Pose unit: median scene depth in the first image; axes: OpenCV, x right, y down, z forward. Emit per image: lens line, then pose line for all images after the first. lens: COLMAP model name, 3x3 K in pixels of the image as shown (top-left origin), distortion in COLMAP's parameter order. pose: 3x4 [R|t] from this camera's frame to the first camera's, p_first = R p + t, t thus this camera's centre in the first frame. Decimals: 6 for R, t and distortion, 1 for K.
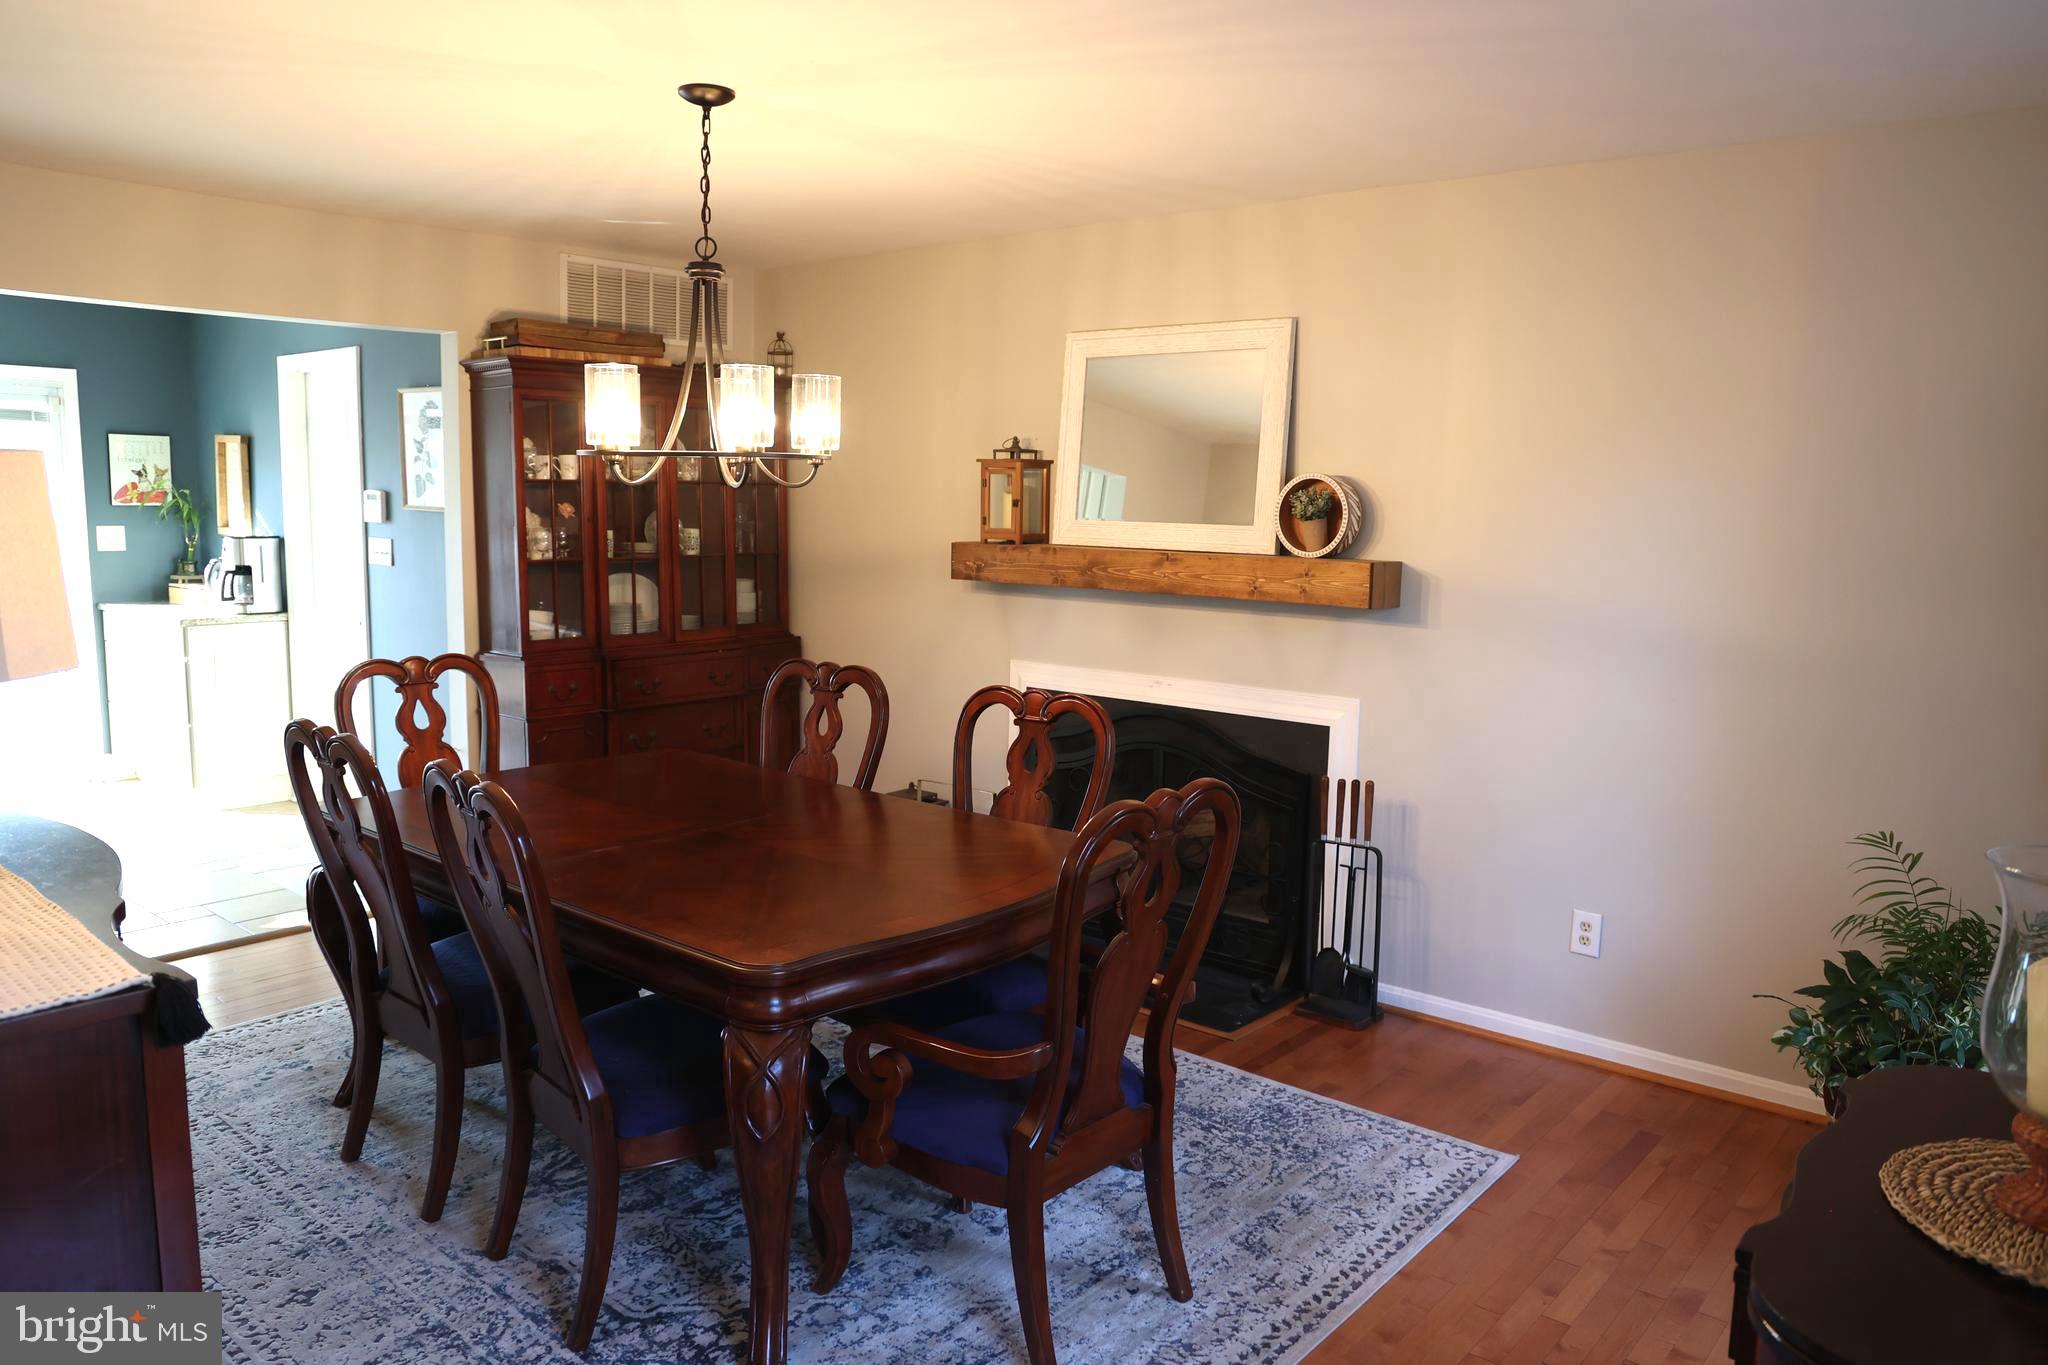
lens RADIAL K [[1438.6, 0, 1042.2], [0, 1438.6, 682.2], [0, 0, 1]] dist [-0.060474, 0.006395]
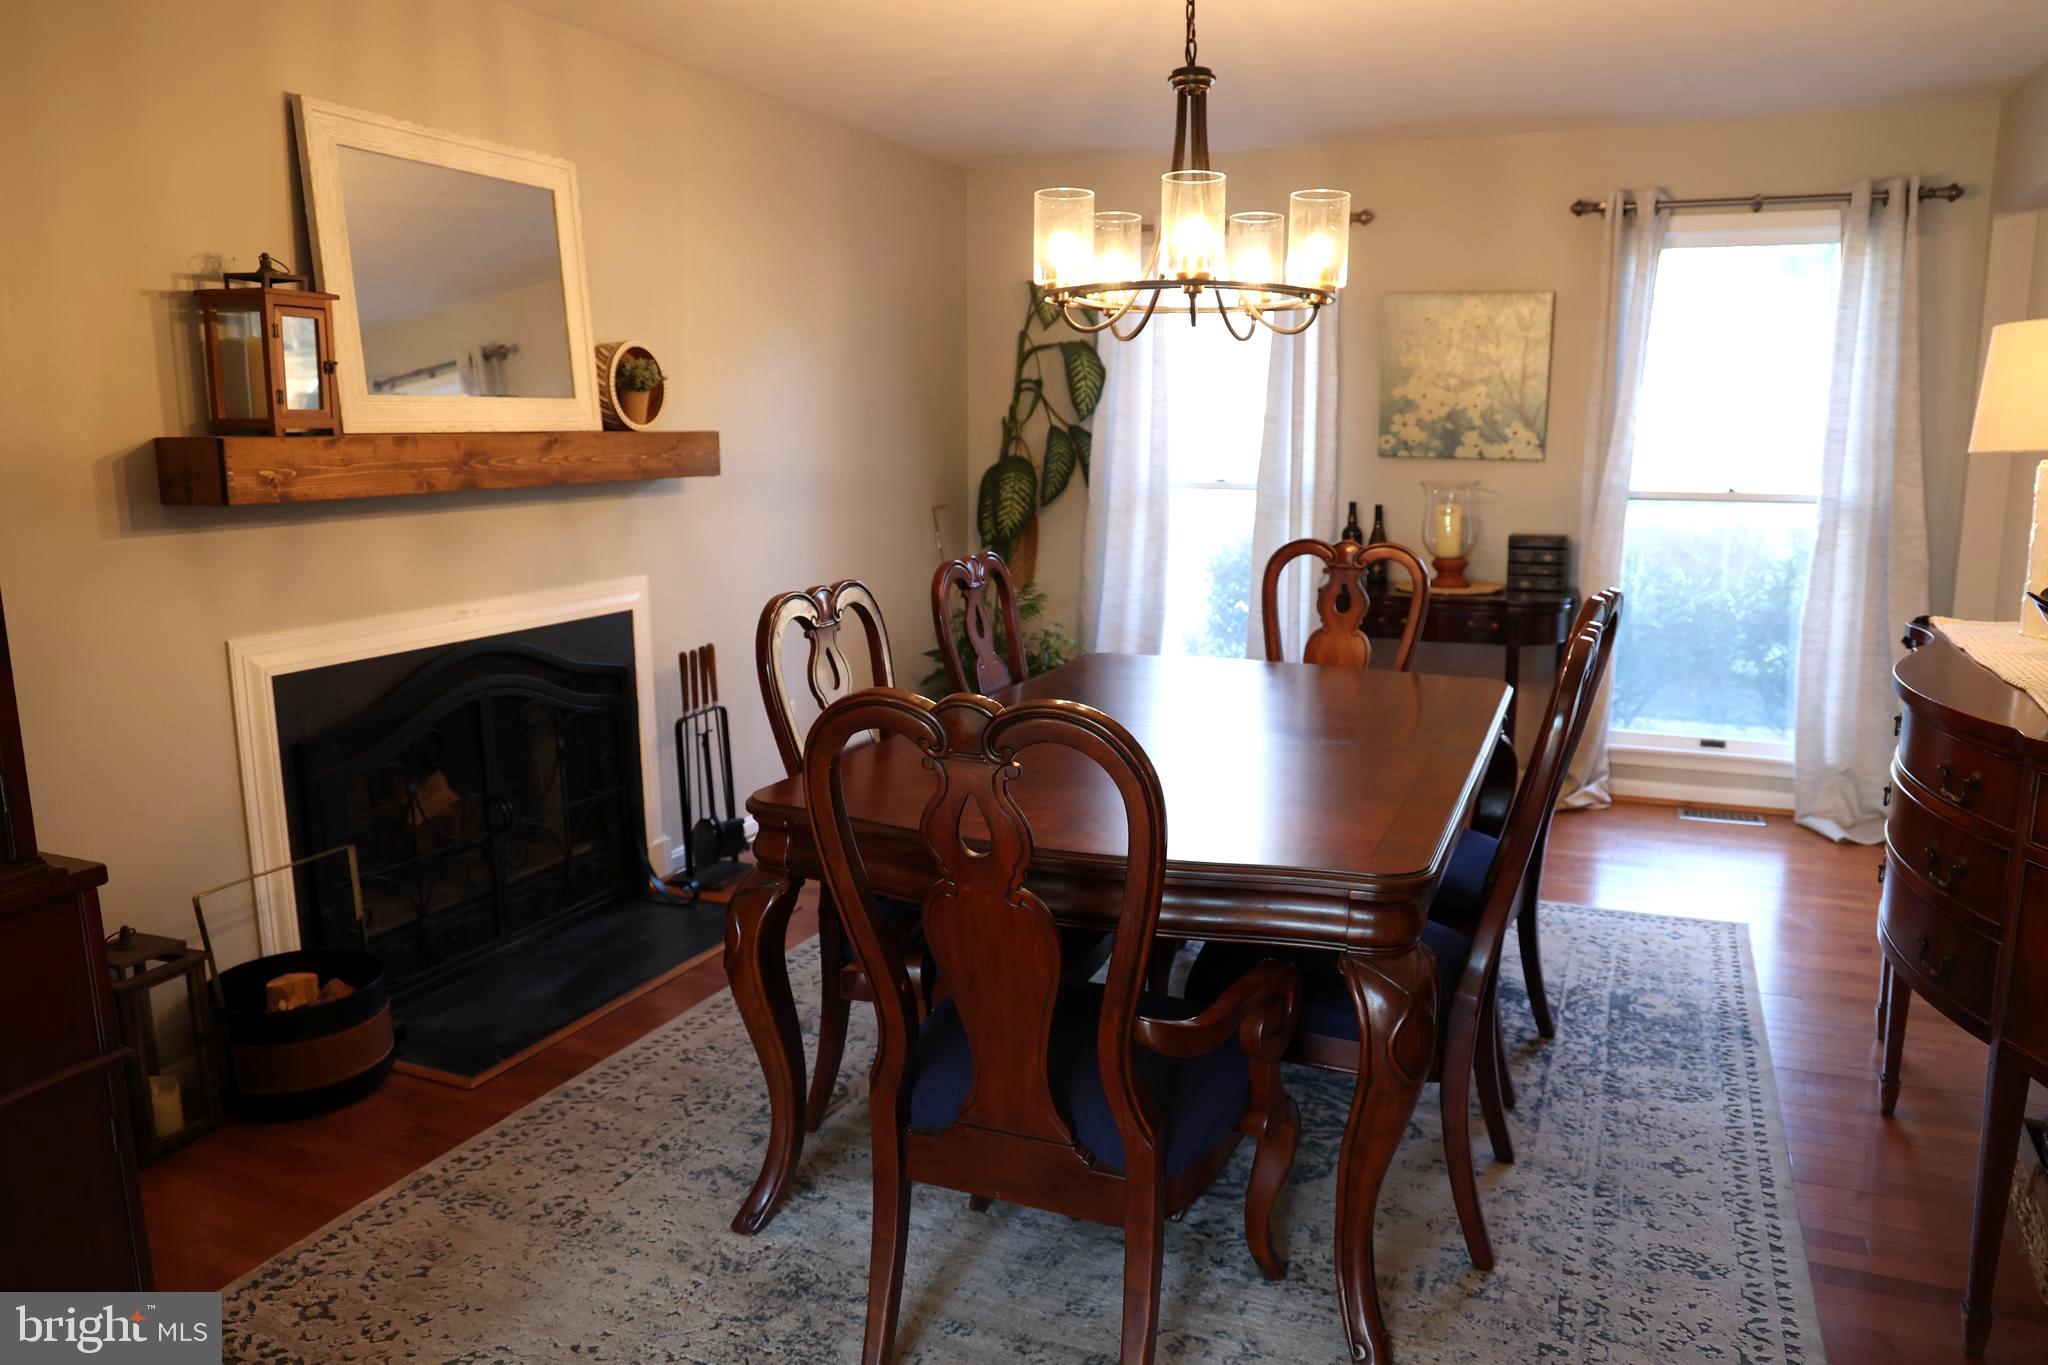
lens RADIAL K [[1438.6, 0, 1042.2], [0, 1438.6, 692.4], [0, 0, 1]] dist [-0.060474, 0.006395]
pose [[-0.310129, -0.192521, 0.930997, -0.773033], [0.115814, 0.964337, 0.237995, -0.110338], [-0.943614, 0.181632, -0.276772, 1.008180]]
